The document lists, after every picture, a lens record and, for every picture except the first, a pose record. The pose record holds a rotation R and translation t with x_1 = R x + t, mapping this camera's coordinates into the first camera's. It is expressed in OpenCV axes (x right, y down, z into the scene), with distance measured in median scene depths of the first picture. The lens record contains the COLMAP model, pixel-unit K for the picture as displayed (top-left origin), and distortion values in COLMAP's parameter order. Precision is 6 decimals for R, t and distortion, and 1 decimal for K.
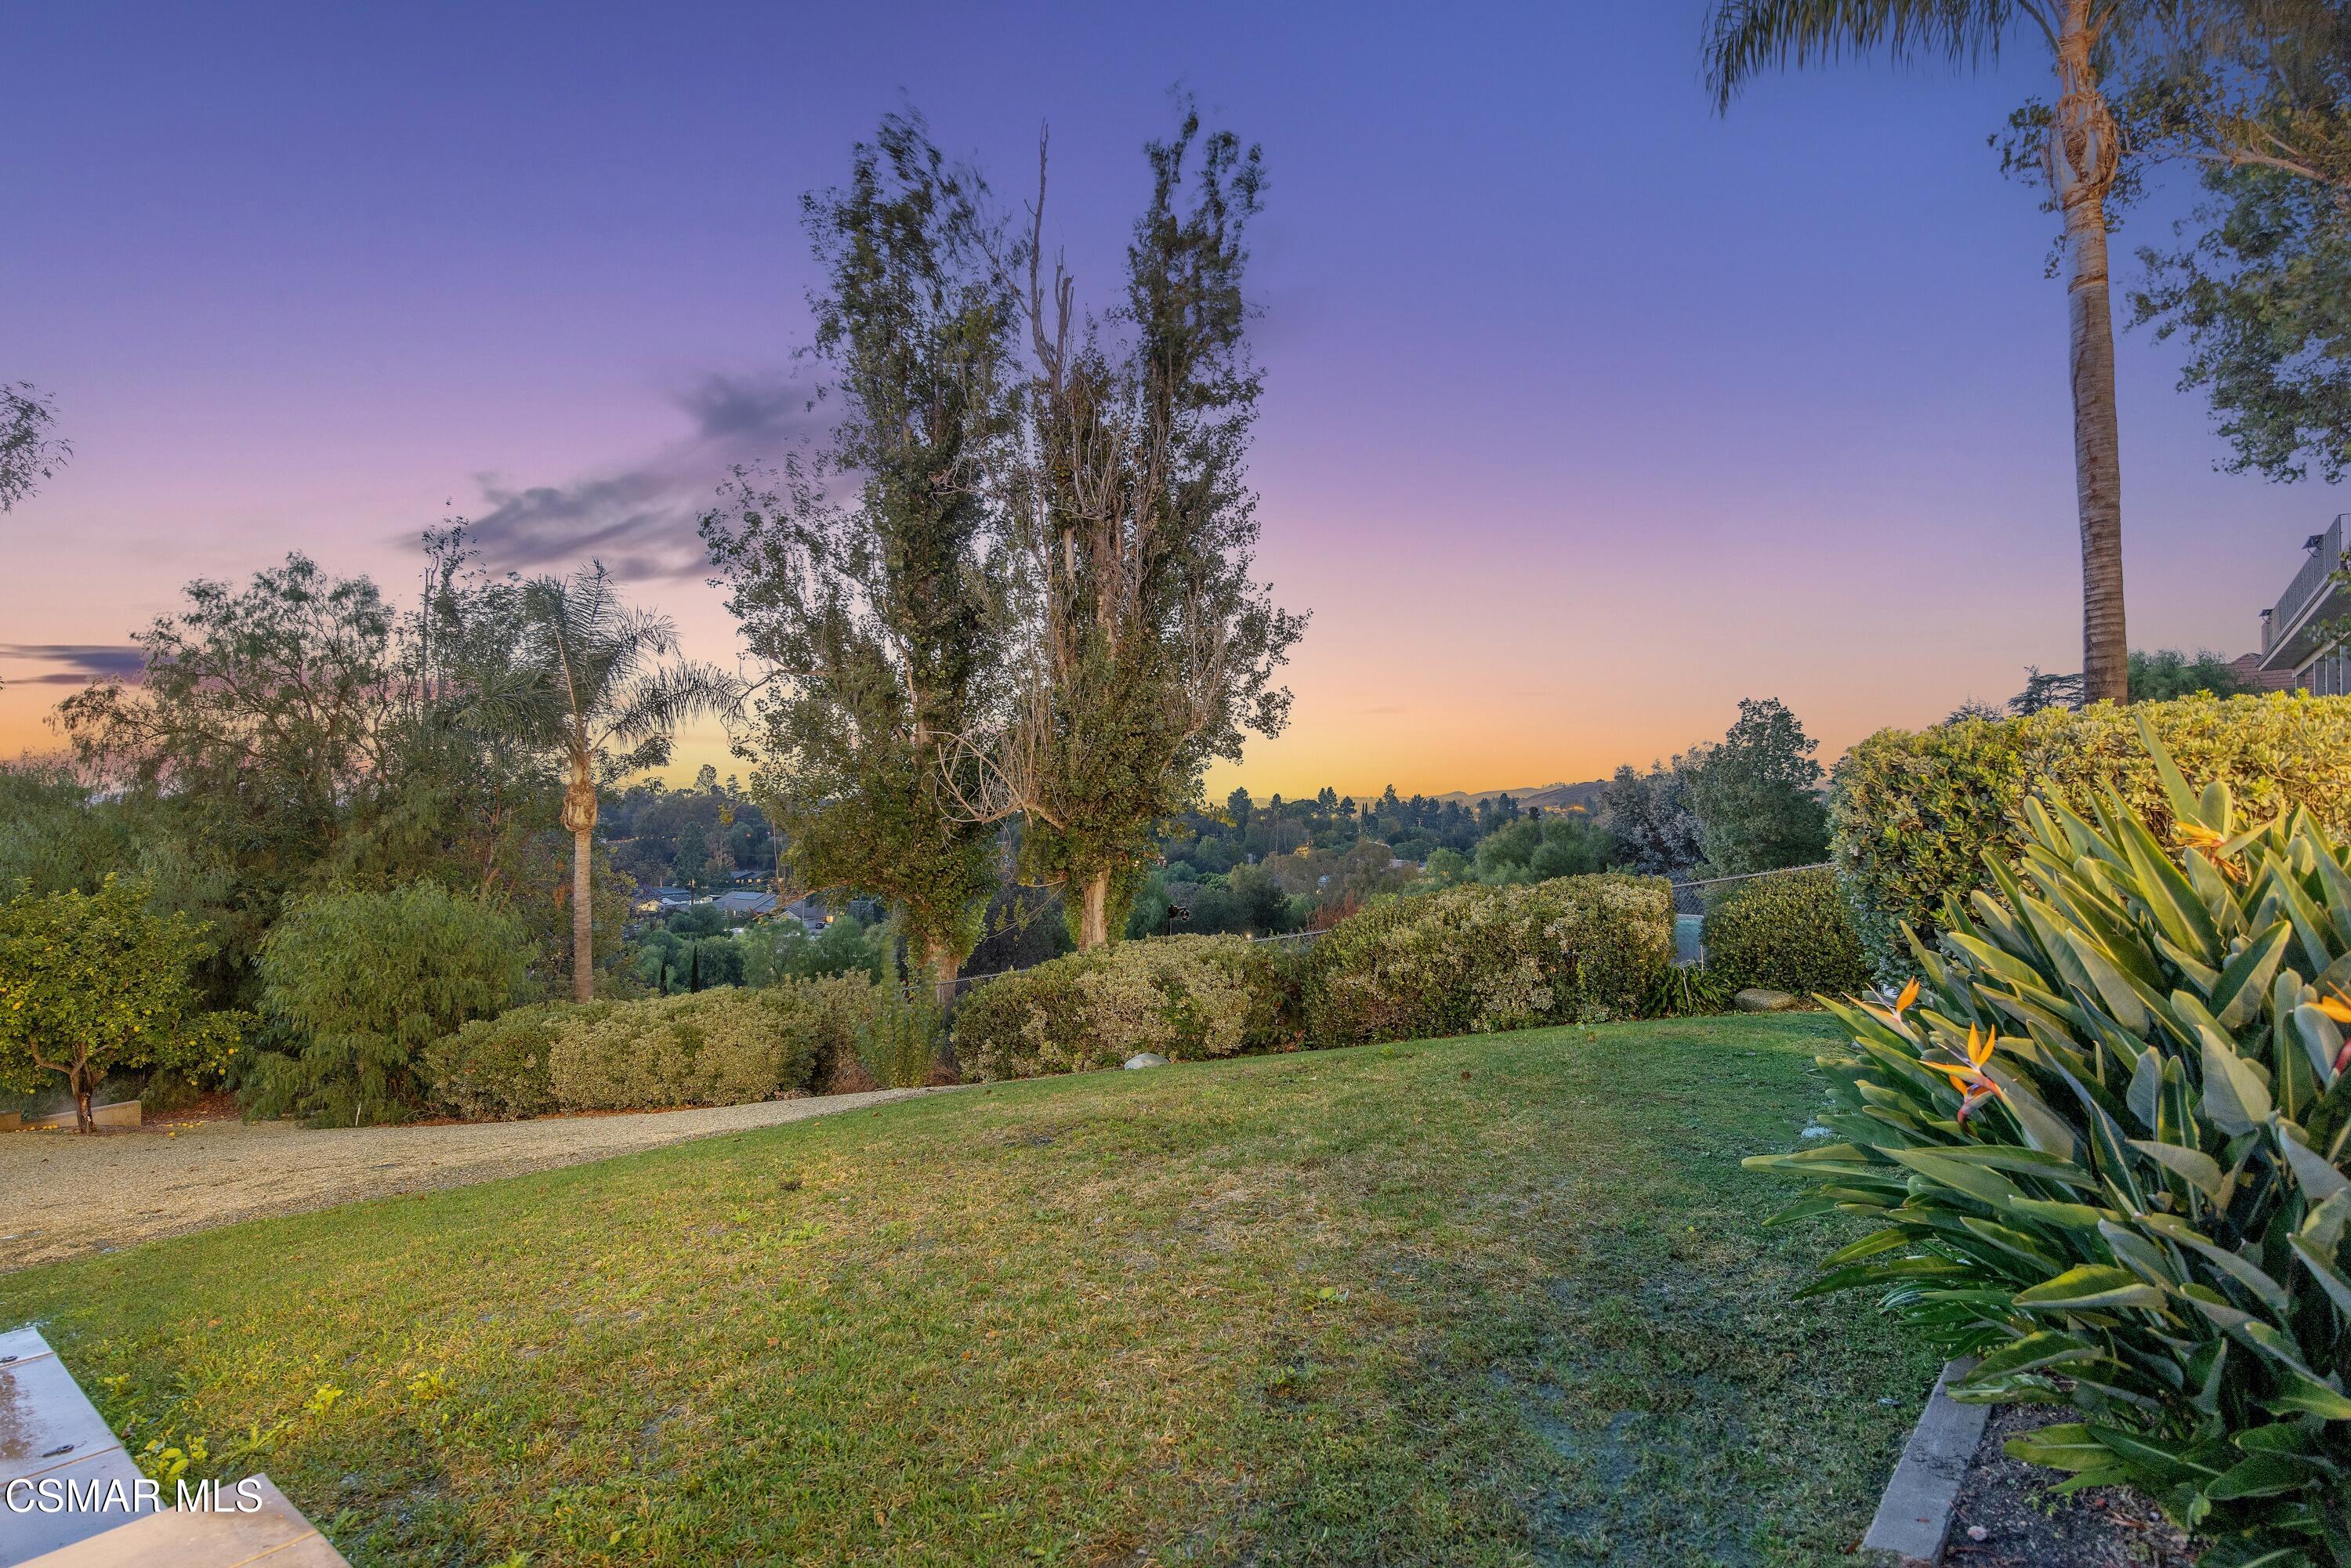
lens RADIAL K [[1166.1, 0, 1162.8], [0, 1166.1, 773.8], [0, 0, 1]] dist [-0.005958, -0.000049]
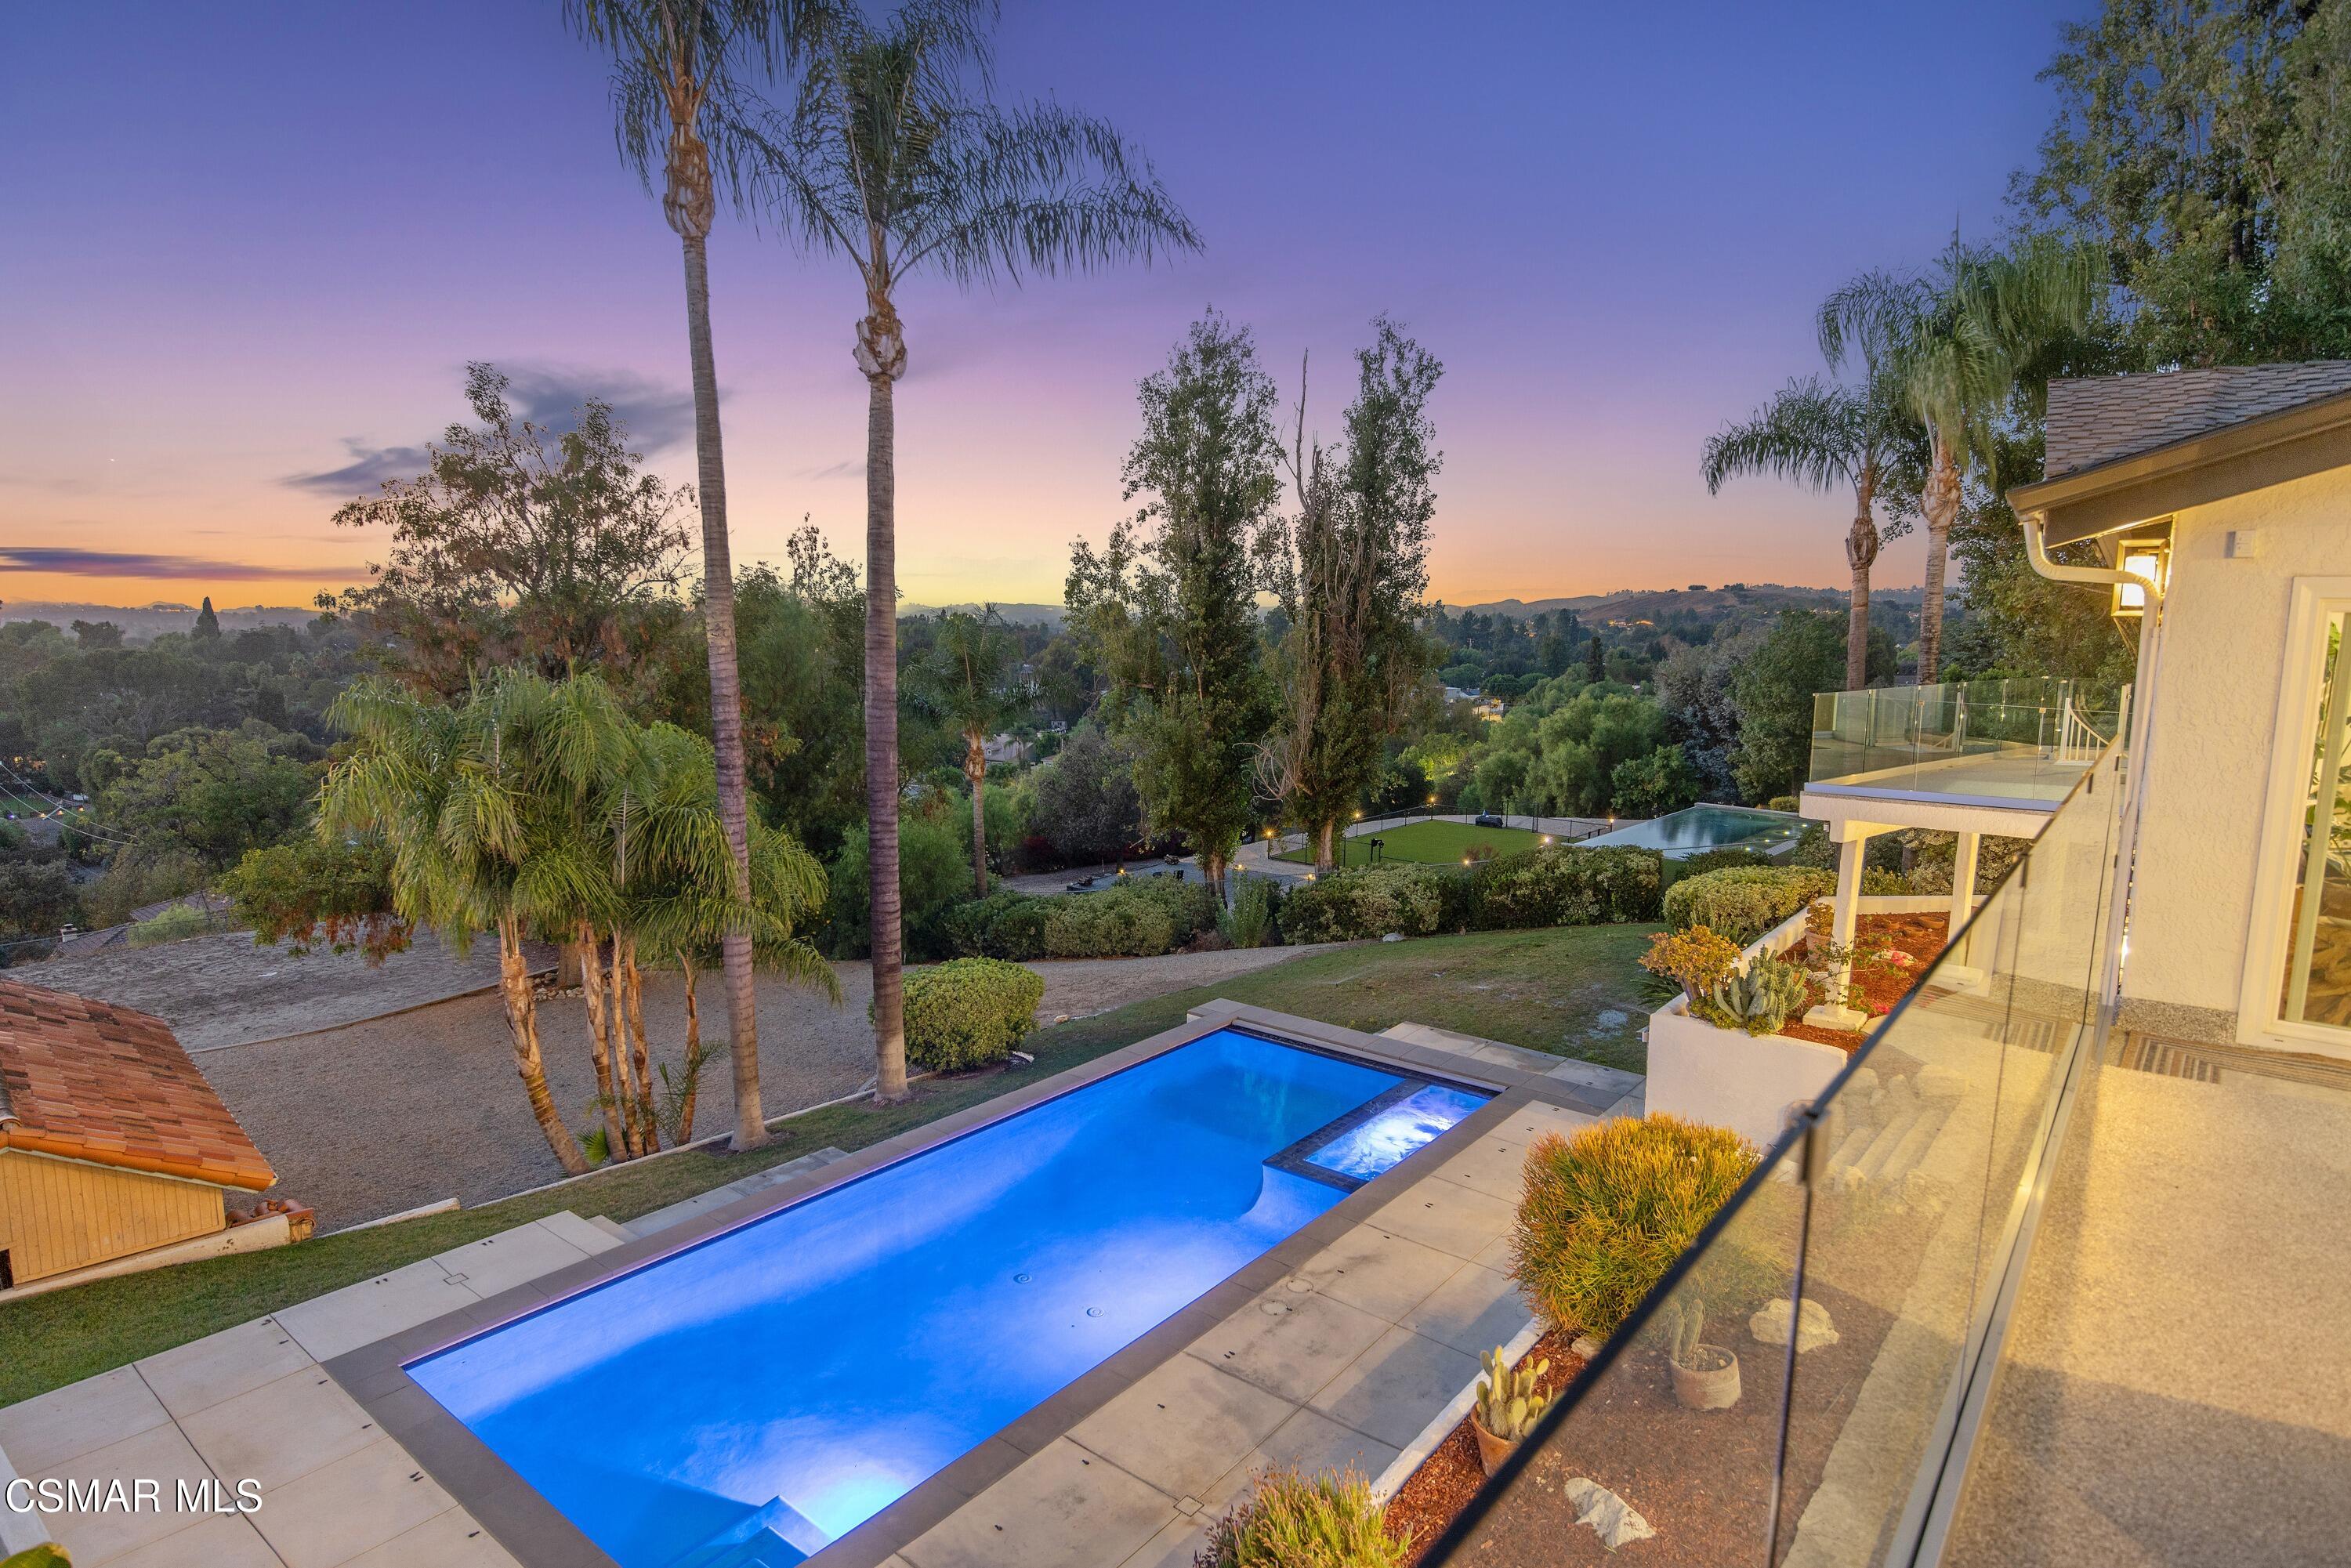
lens RADIAL K [[1273.5, 0, 1167.1], [0, 1273.5, 784.8], [0, 0, 1]] dist [-0.006566, 0.000966]
pose [[0.999887, 0.004435, -0.014386, -0.236819], [-0.002138, 0.987774, 0.155875, -0.223081], [0.014901, -0.155827, 0.987672, -0.713948]]
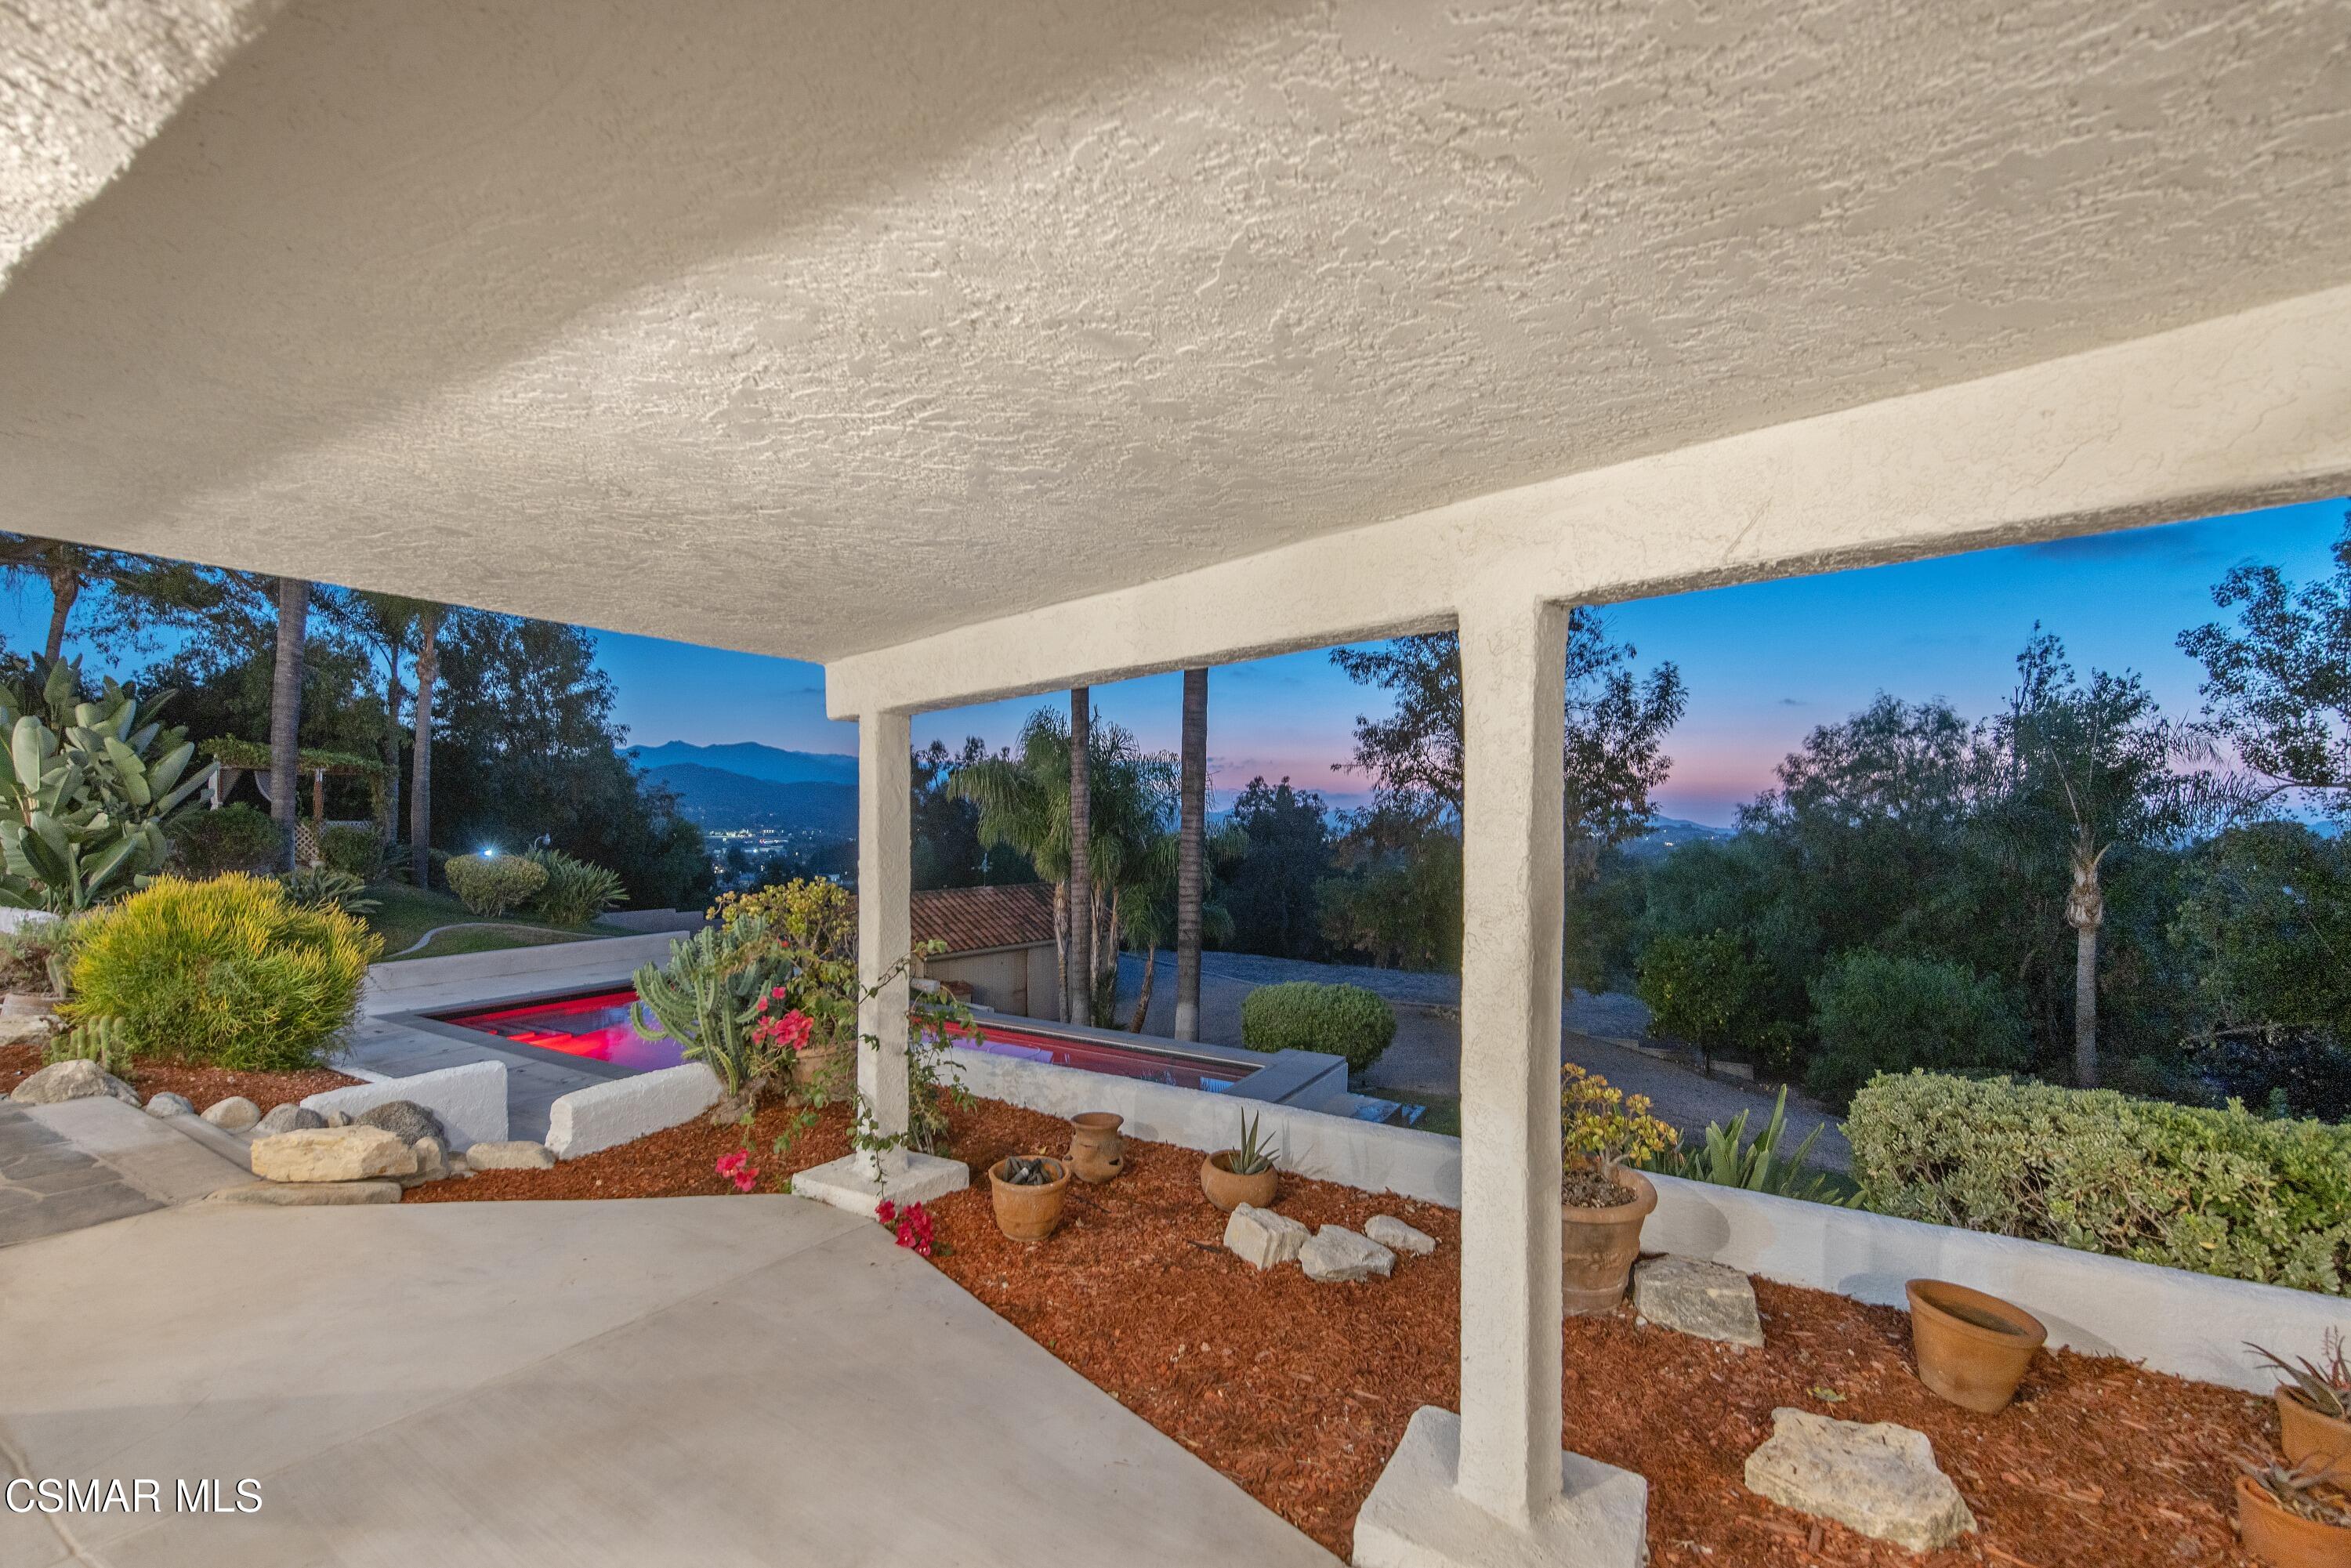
lens RADIAL K [[969.1, 0, 1151.6], [0, 969.1, 834.9], [0, 0, 1]] dist [0.001746, -0.000321]
pose [[0.136101, 0.016326, -0.990561, 0.325004], [0.010239, 0.999788, 0.017885, -0.071253], [0.990642, -0.012576, 0.135904, -0.024117]]
